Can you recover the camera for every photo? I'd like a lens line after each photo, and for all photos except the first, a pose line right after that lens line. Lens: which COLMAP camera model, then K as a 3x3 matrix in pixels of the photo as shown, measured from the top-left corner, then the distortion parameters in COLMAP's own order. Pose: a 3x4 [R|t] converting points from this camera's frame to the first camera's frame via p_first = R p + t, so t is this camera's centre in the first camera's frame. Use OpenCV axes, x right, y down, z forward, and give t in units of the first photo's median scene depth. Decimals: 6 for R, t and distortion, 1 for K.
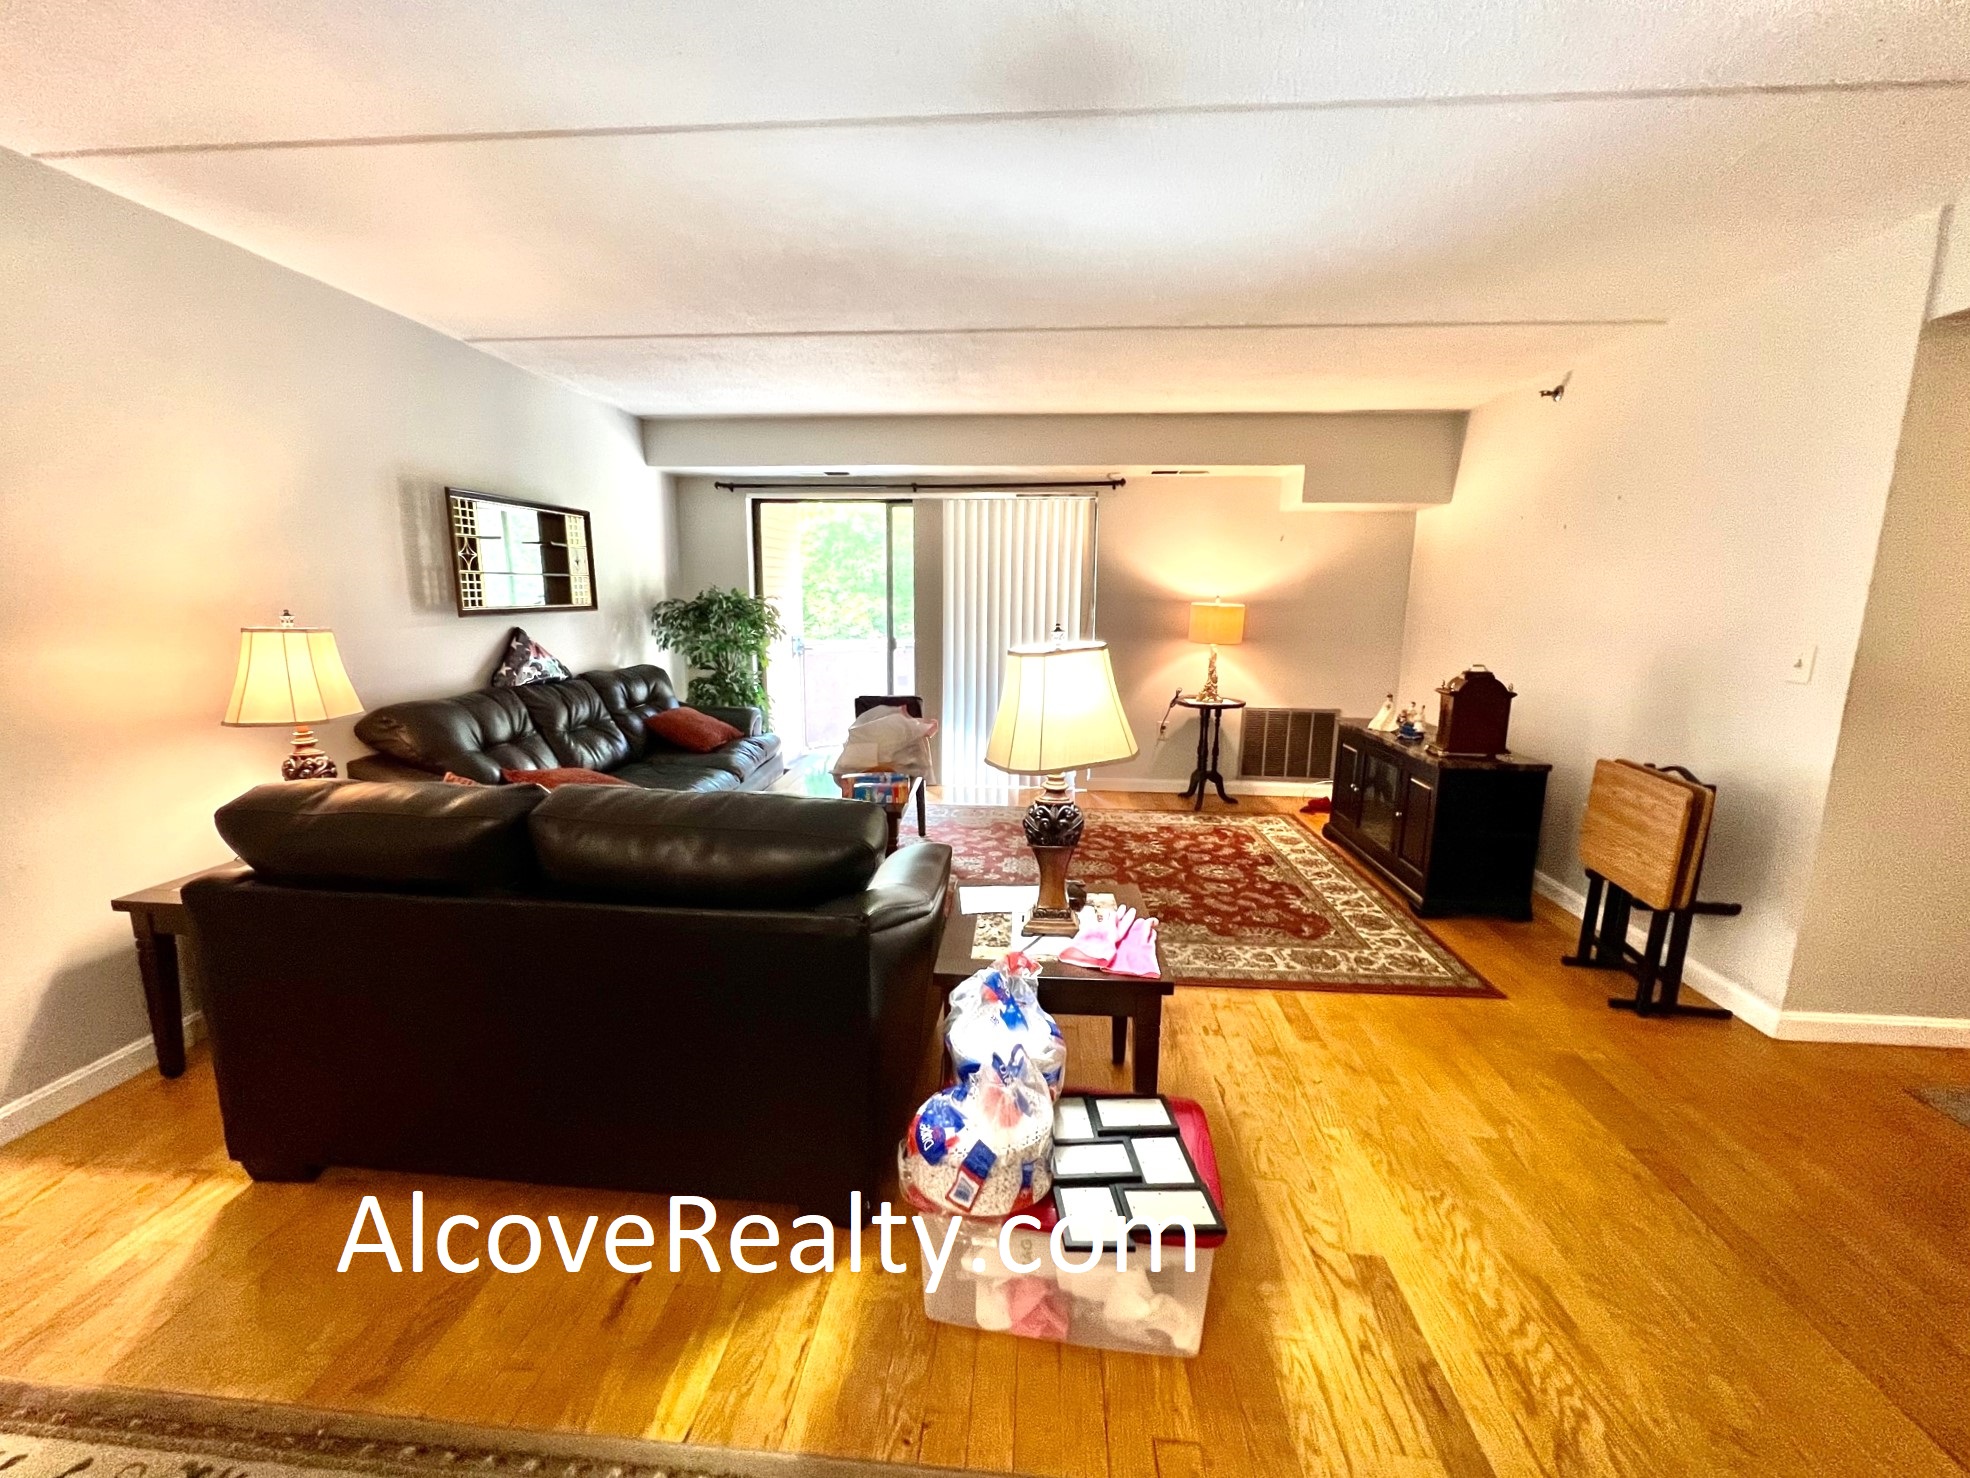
lens RADIAL K [[804.7, 0, 985.0], [0, 804.7, 739.0], [0, 0, 1]] dist [-0.008644, -0.000135]
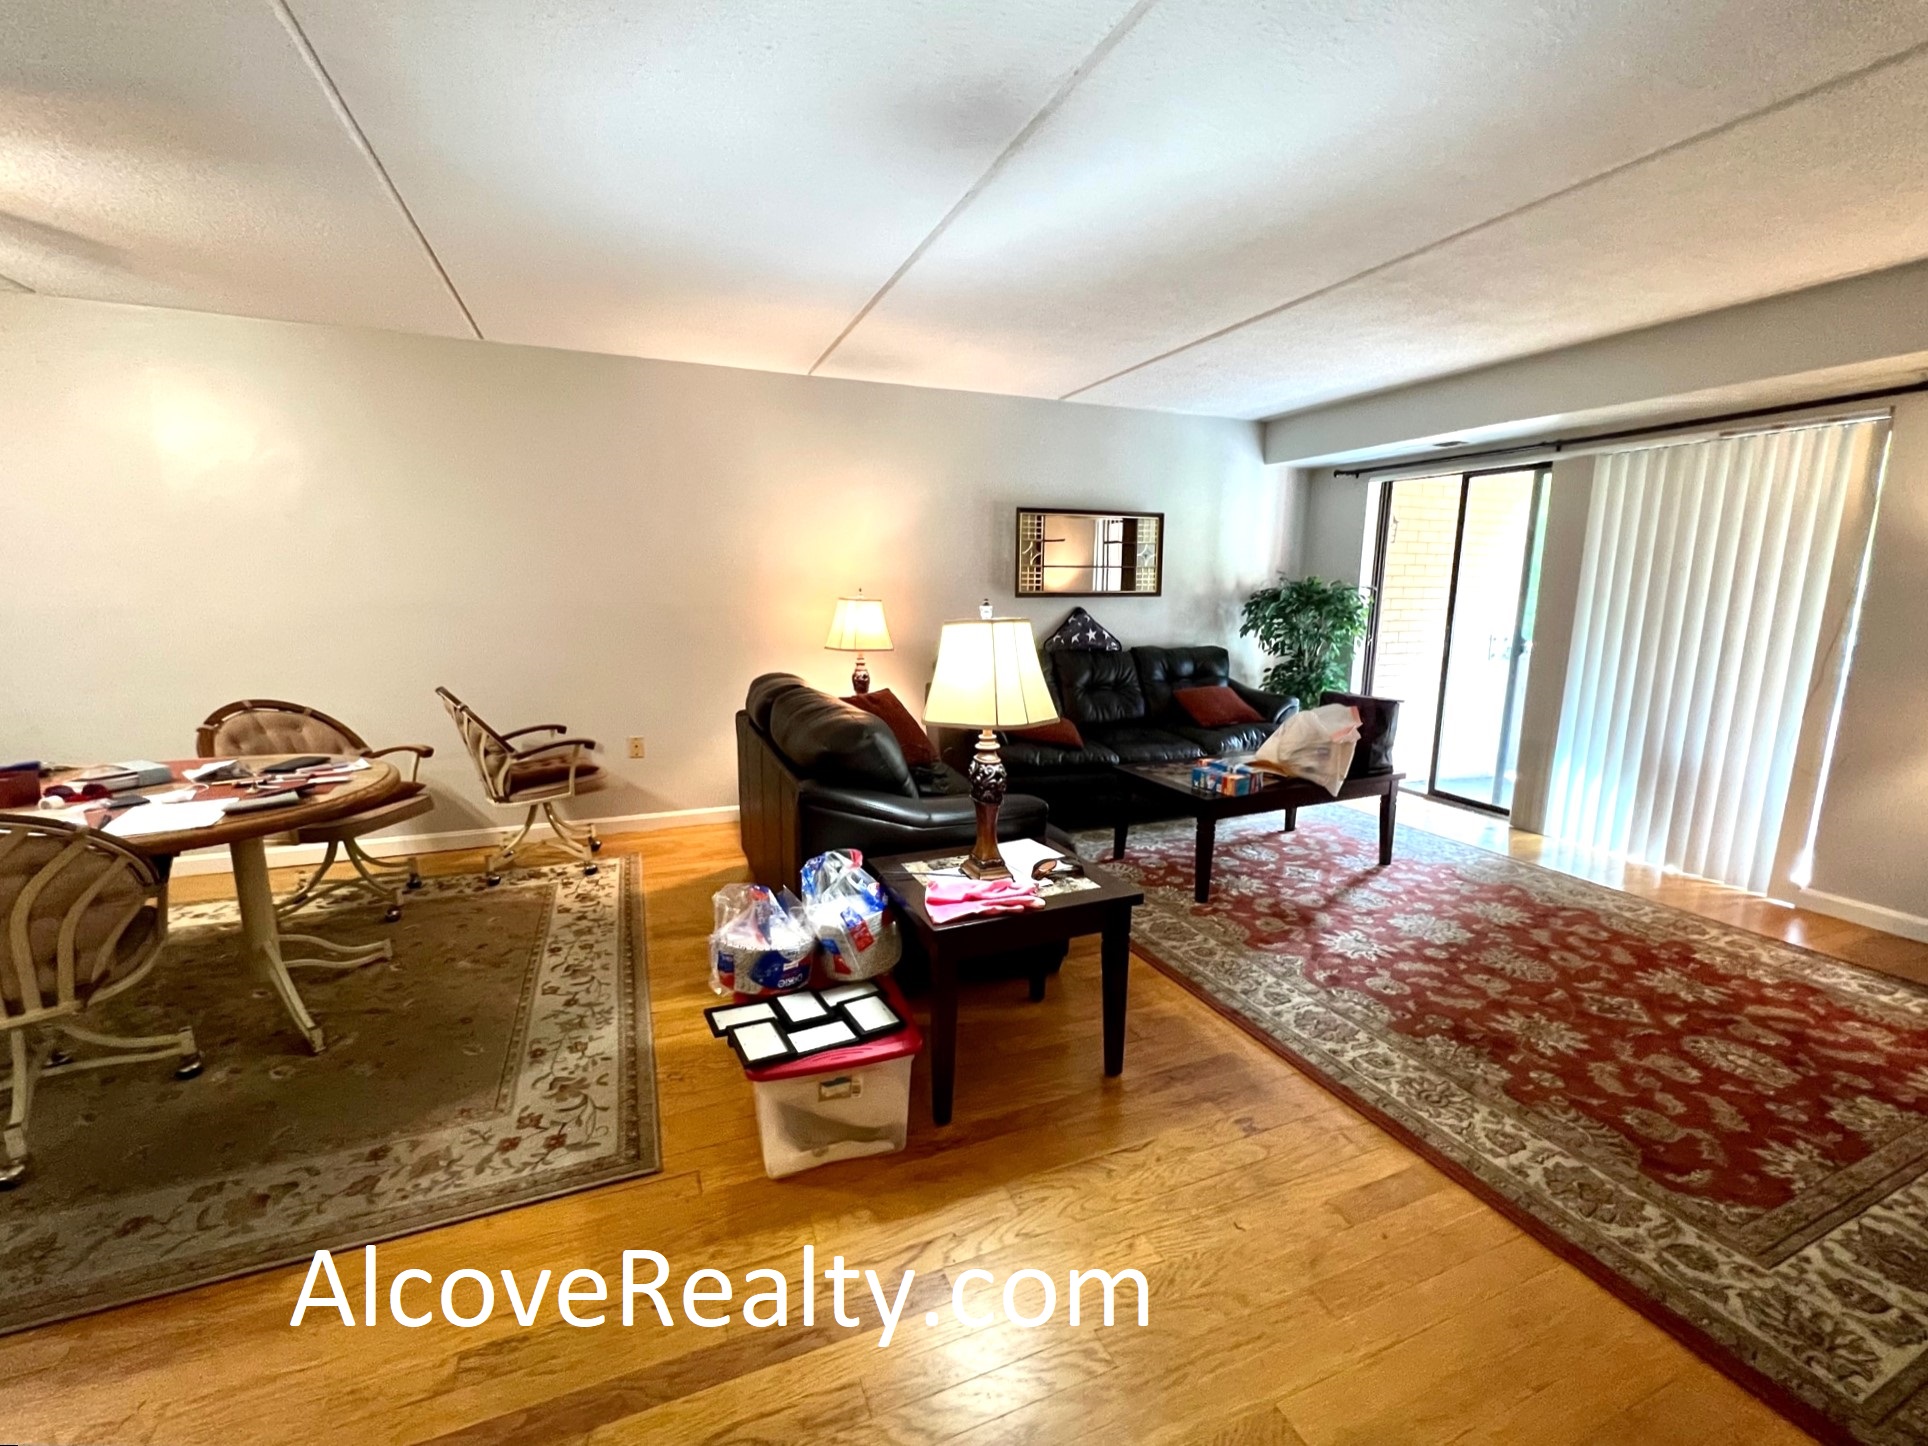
lens RADIAL K [[814.0, 0, 964.0], [0, 814.0, 723.0], [0, 0, 1]] dist [0.000364, 0.000029]
pose [[0.451728, 0.147190, -0.879930, 0.549780], [-0.162604, 0.983360, 0.081016, -0.030240], [0.877213, 0.106483, 0.468144, 0.231871]]
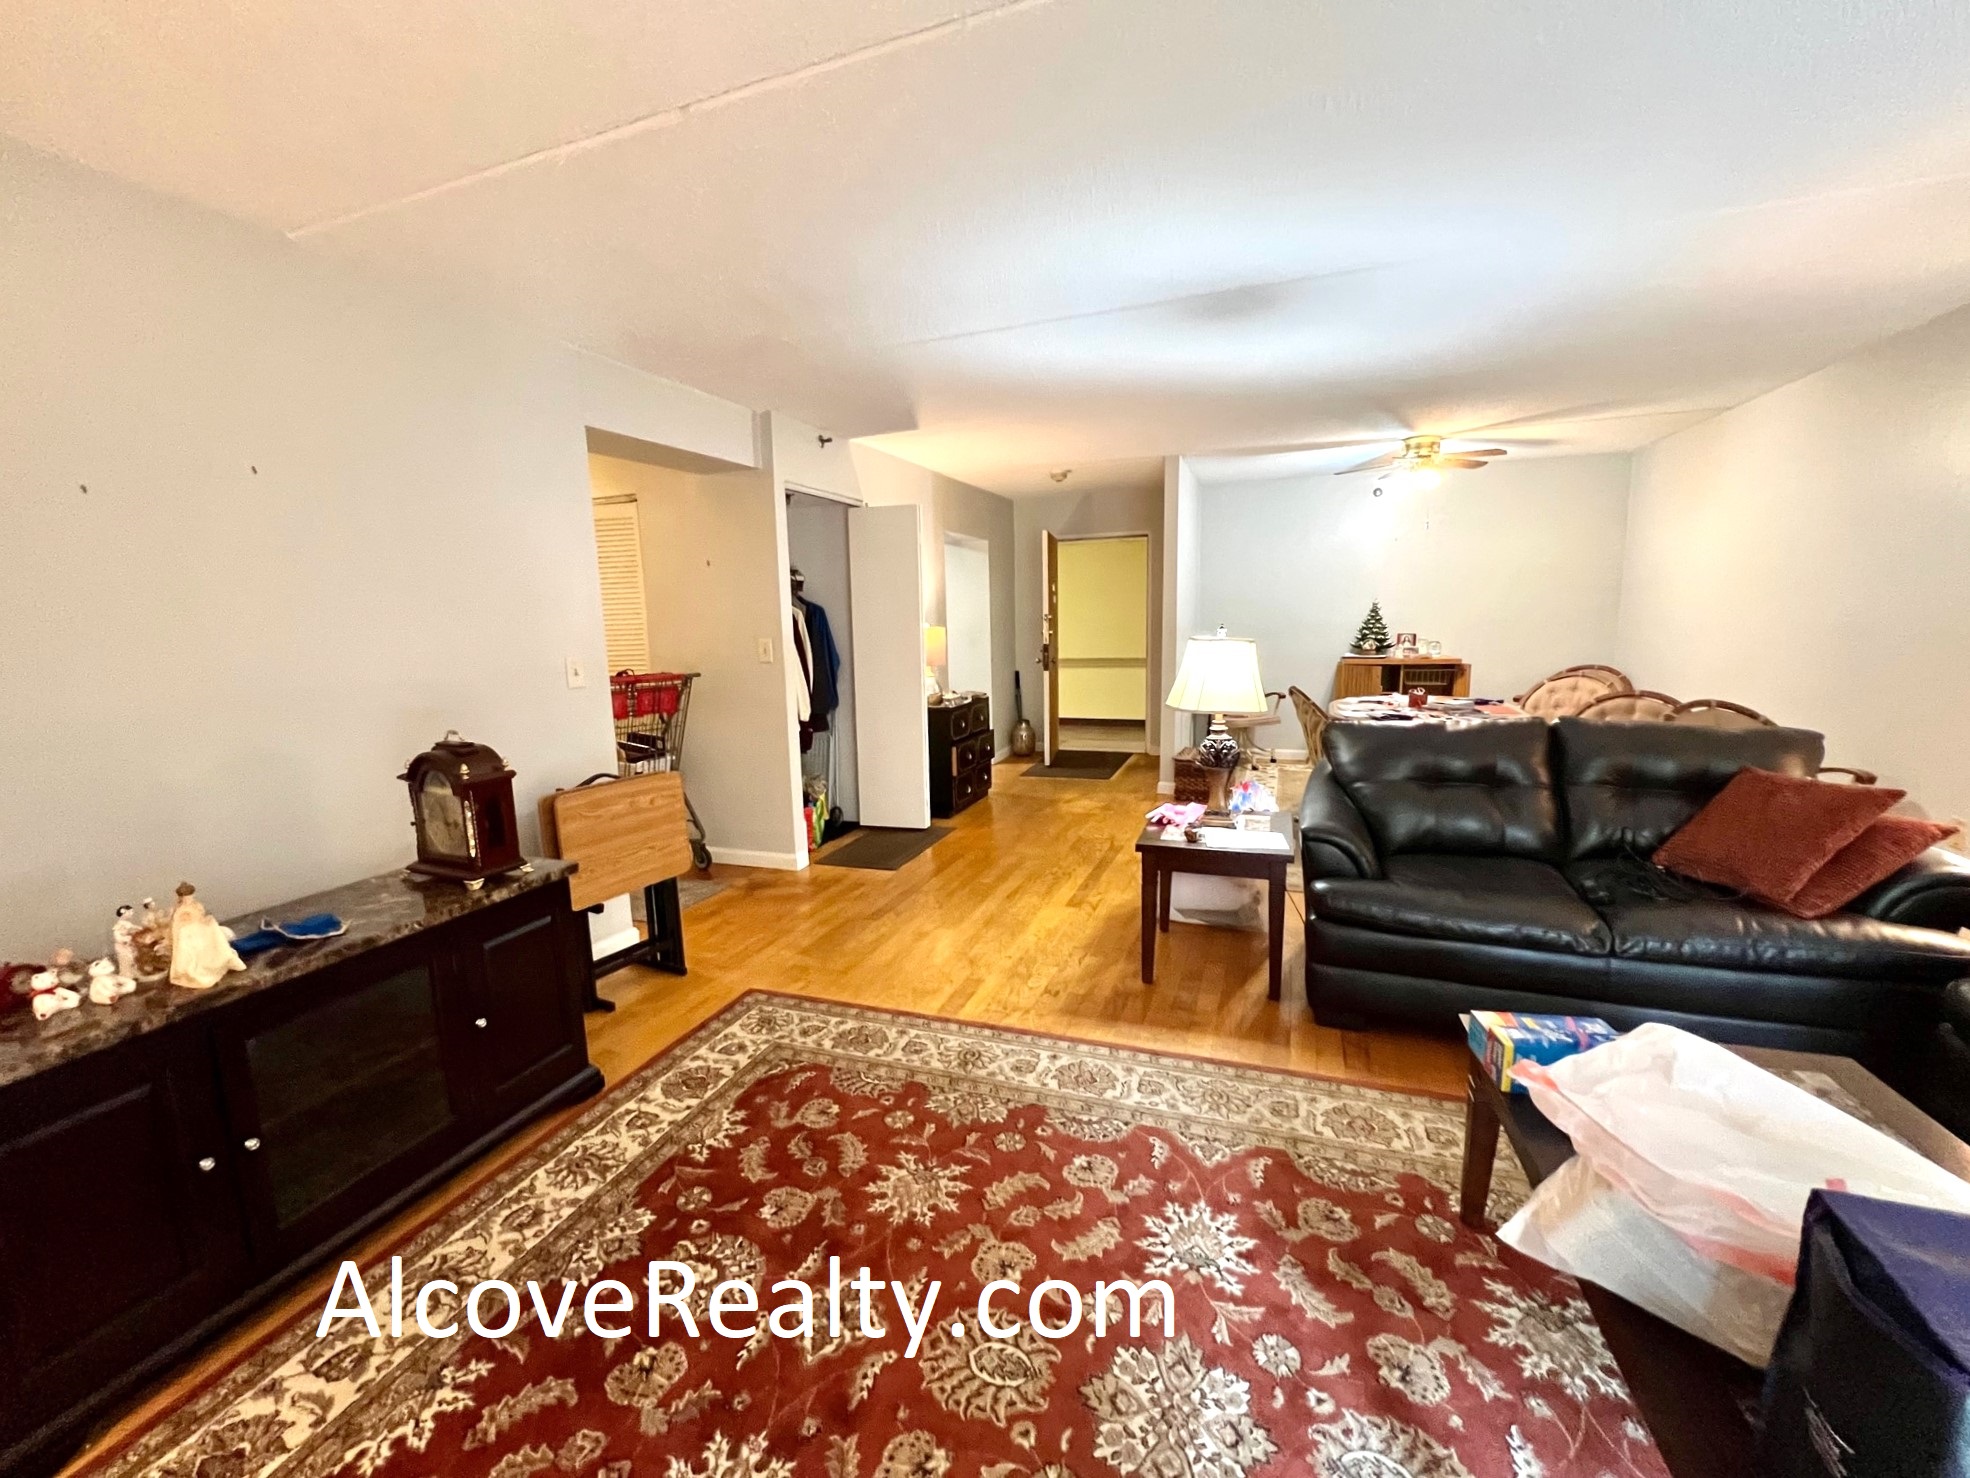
lens RADIAL K [[804.7, 0, 985.0], [0, 804.7, 739.0], [0, 0, 1]] dist [-0.008644, -0.000135]
pose [[-0.959101, -0.030115, 0.281457, 0.043123], [0.065582, 0.943629, 0.324444, -0.239389], [-0.275361, 0.329633, -0.903060, 1.325731]]
